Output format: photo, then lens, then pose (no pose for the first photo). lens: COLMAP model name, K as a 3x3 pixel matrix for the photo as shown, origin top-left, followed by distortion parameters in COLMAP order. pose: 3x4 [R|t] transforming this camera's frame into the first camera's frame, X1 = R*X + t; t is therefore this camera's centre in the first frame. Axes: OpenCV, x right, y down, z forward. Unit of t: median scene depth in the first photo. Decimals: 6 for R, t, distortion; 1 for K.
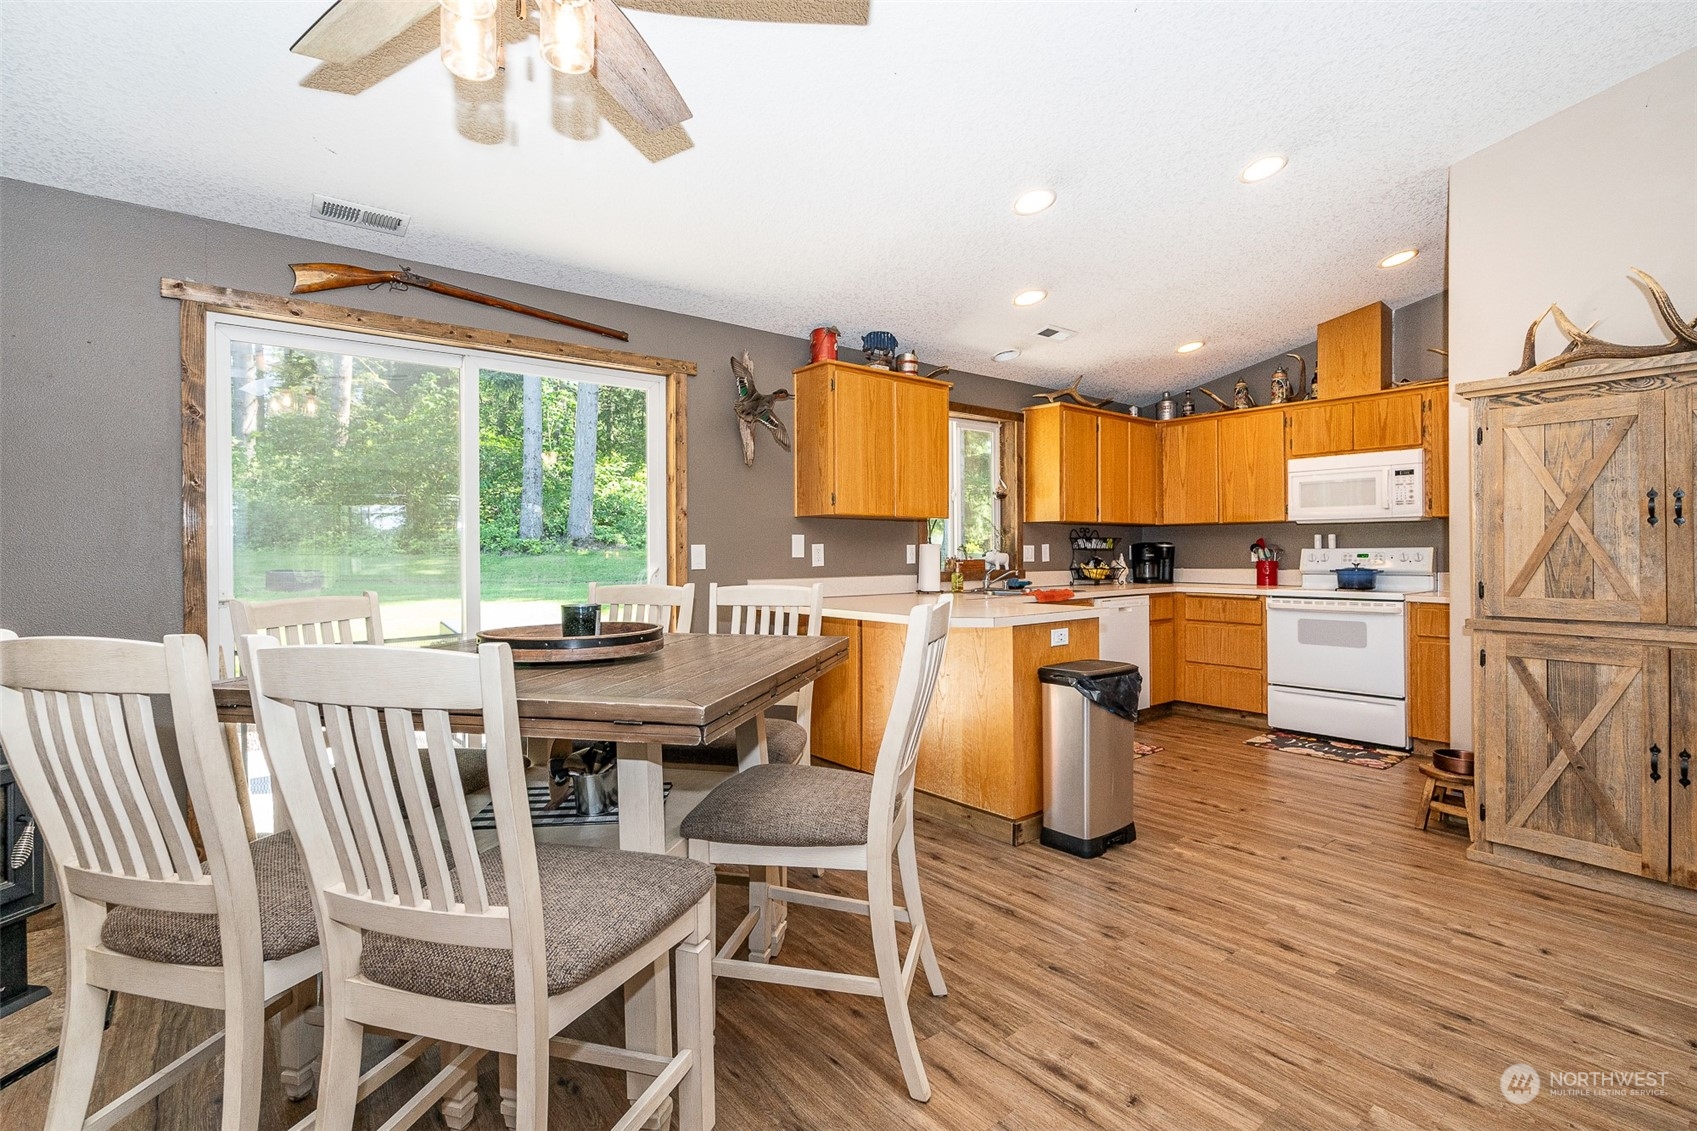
lens RADIAL K [[798.6, 0, 892.6], [0, 798.6, 545.6], [0, 0, 1]] dist [-0.005490, 0.001879]
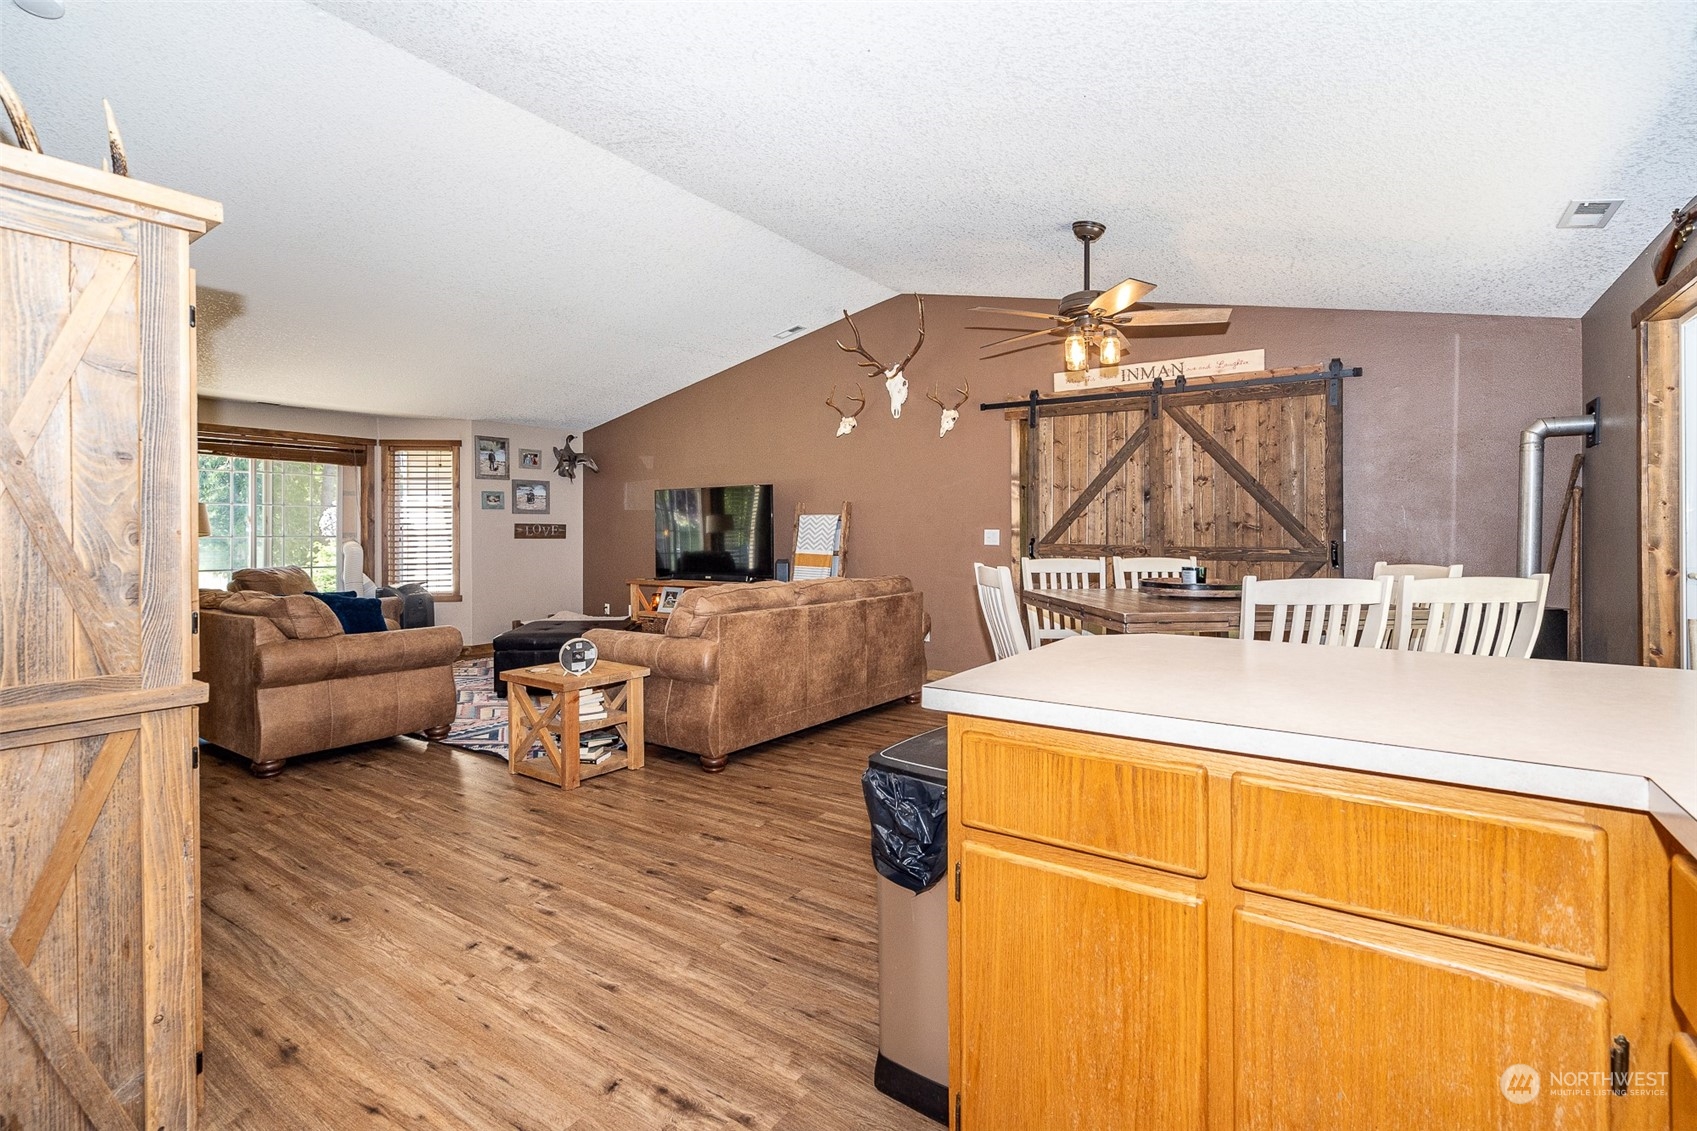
lens RADIAL K [[798.6, 0, 883.4], [0, 798.6, 523.2], [0, 0, 1]] dist [-0.005490, 0.001879]
pose [[-0.960746, -0.001603, -0.277423, 0.567777], [0.003527, 0.999832, -0.017990, 0.008340], [0.277406, -0.018263, -0.960579, 1.958674]]
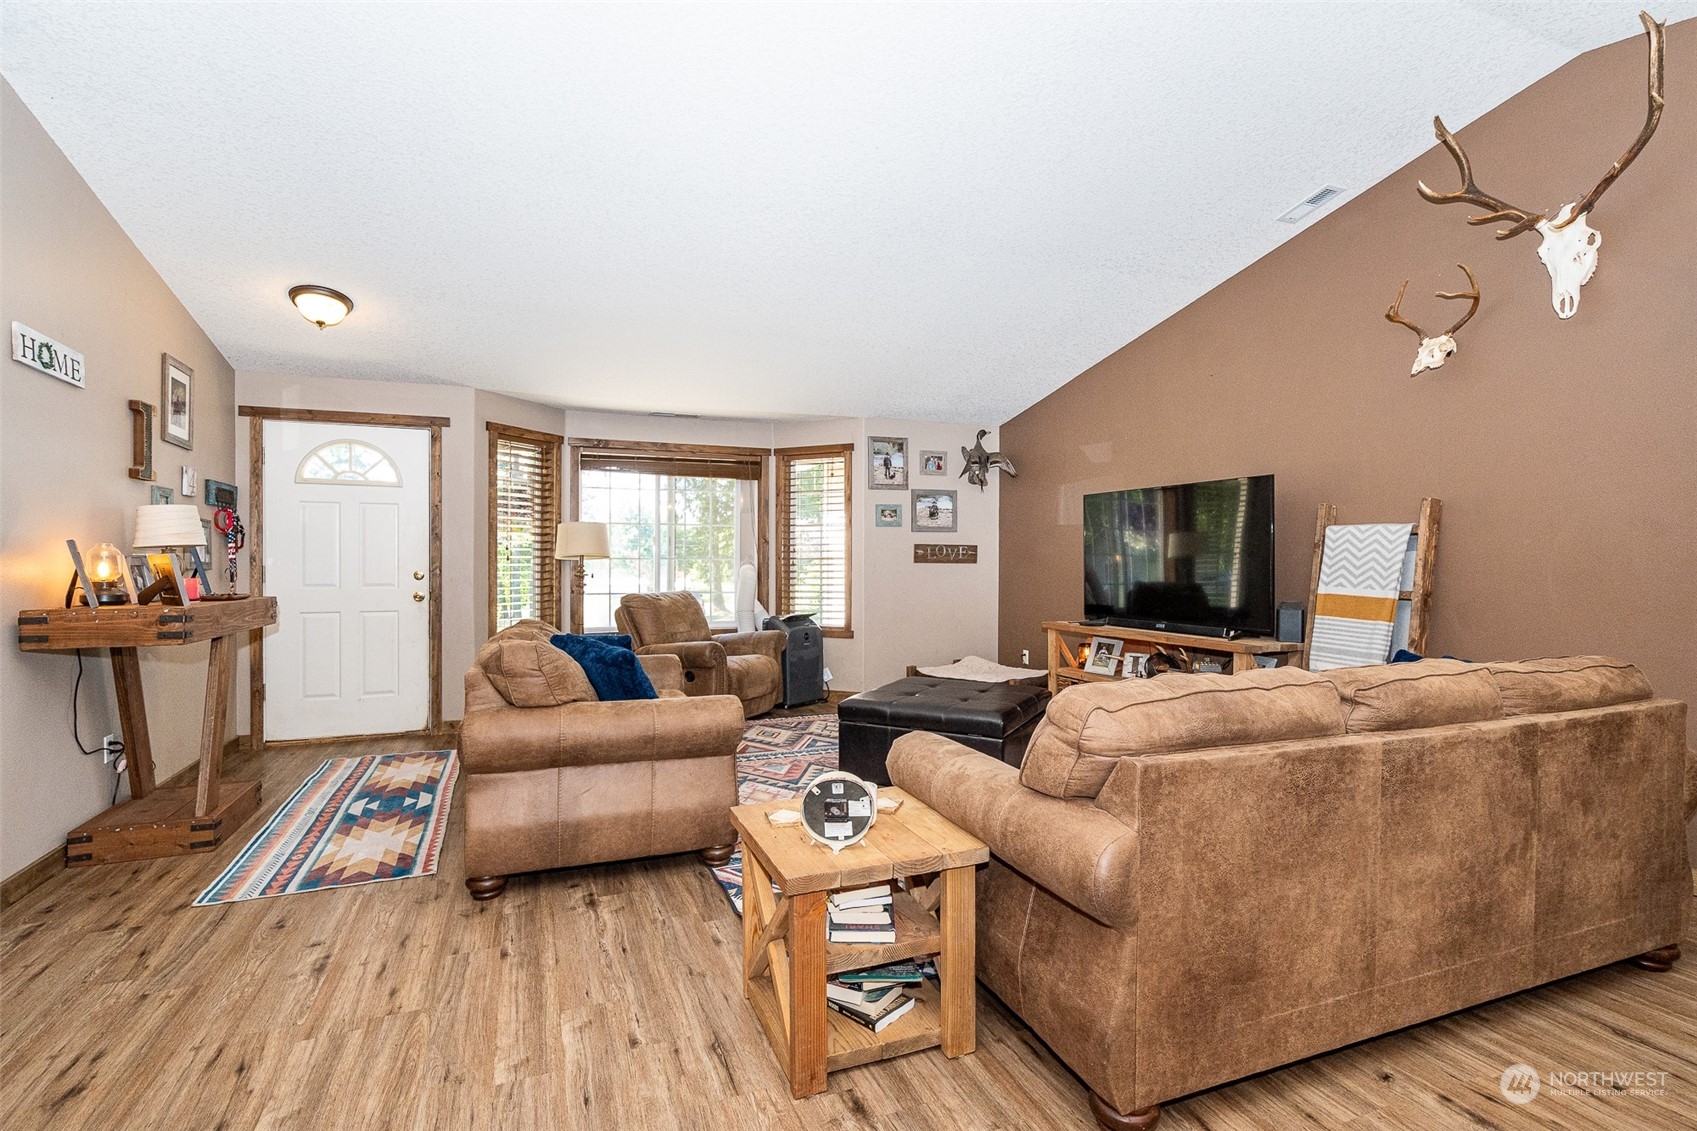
lens RADIAL K [[798.6, 0, 862.0], [0, 798.6, 569.6], [0, 0, 1]] dist [-0.005490, 0.001879]
pose [[-0.949040, -0.008671, 0.315036, 0.452948], [-0.005791, 0.999932, 0.010076, 0.004495], [-0.315103, 0.007739, -0.949026, 1.018722]]
